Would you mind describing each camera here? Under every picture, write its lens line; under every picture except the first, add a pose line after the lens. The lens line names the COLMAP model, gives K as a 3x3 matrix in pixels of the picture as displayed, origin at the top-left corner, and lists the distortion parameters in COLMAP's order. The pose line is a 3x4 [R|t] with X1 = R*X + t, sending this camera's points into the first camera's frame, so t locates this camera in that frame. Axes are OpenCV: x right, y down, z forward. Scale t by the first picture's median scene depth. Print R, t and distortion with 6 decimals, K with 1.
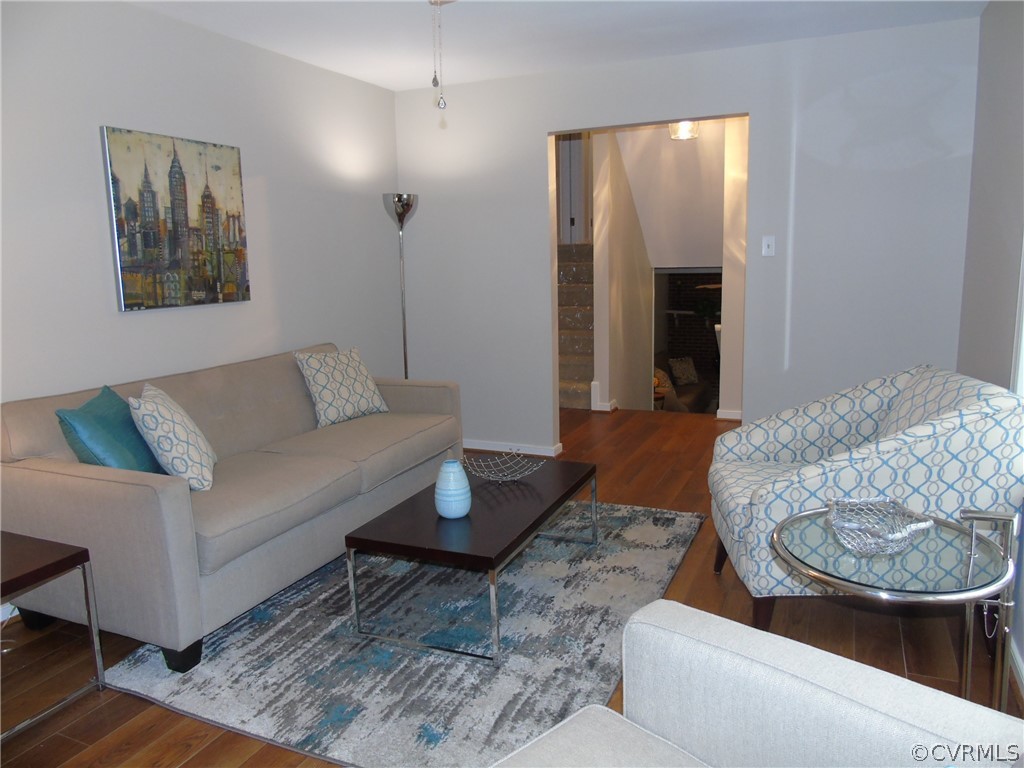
lens RADIAL K [[754.0, 0, 511.7], [0, 754.0, 387.0], [0, 0, 1]] dist [-0.042358, 0.016049]
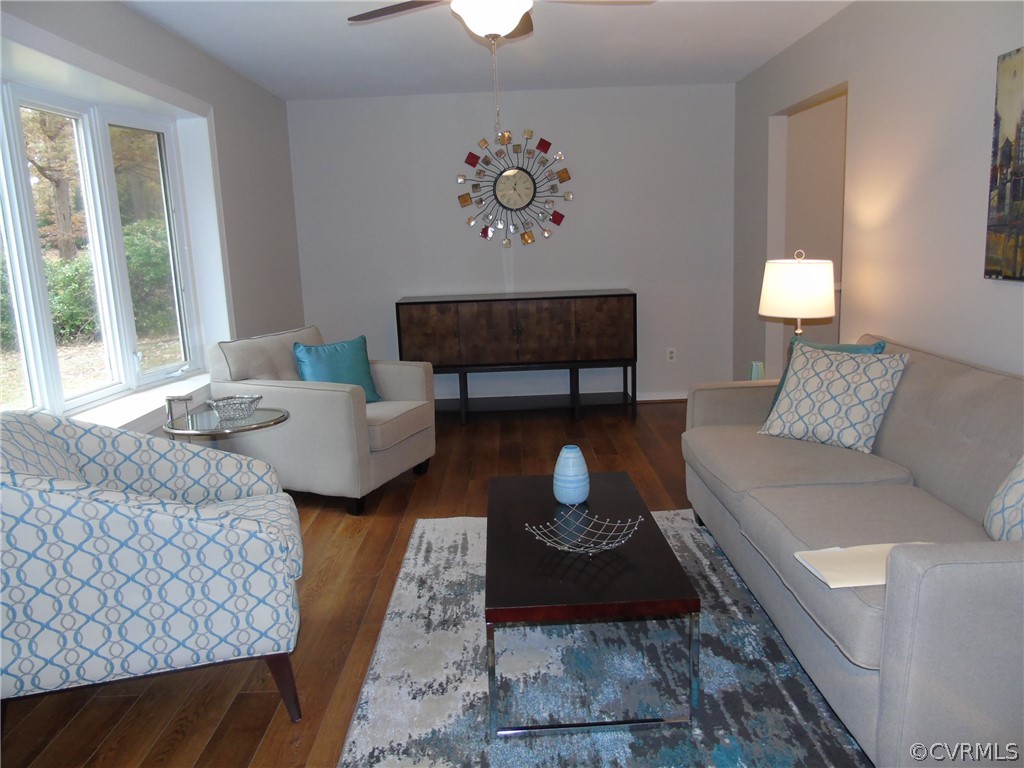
lens RADIAL K [[754.0, 0, 514.7], [0, 754.0, 380.7], [0, 0, 1]] dist [-0.042358, 0.016049]
pose [[-0.909788, 0.131300, -0.393759, 0.313359], [-0.010517, 0.941052, 0.338097, -0.271926], [0.414940, 0.311738, -0.854777, 1.538585]]
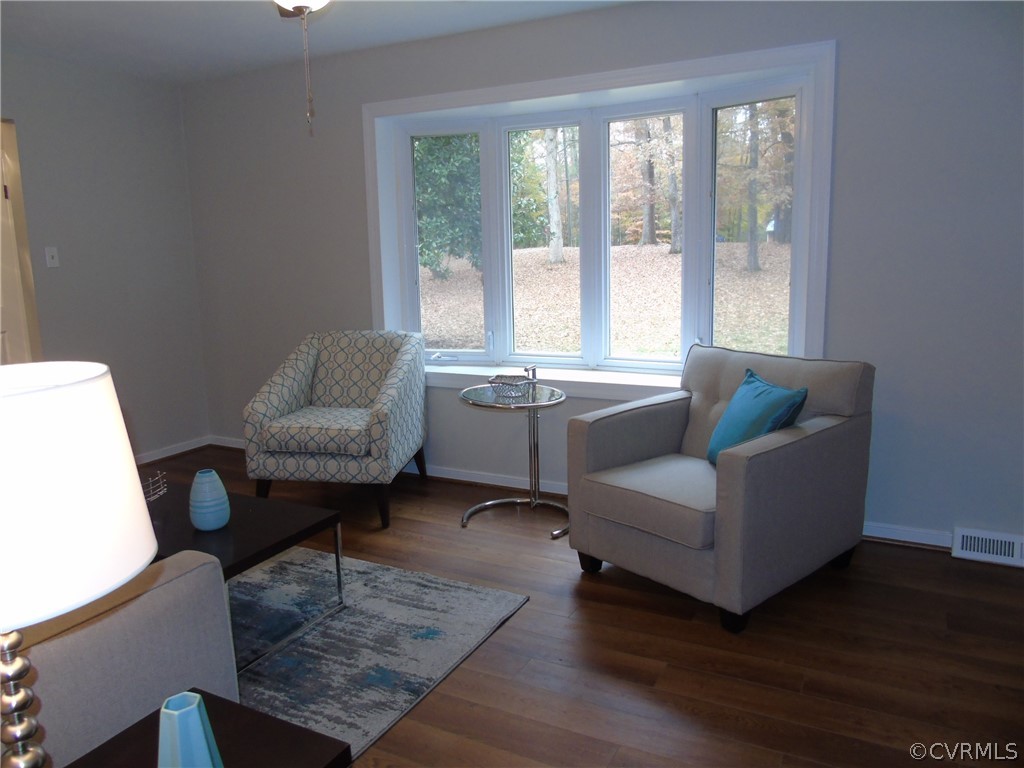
lens RADIAL K [[754.0, 0, 510.6], [0, 754.0, 382.8], [0, 0, 1]] dist [-0.042358, 0.016049]
pose [[0.051909, -0.150557, 0.987238, -0.847816], [0.184935, 0.972921, 0.138649, -0.062284], [-0.981379, 0.175378, 0.078346, 0.455030]]
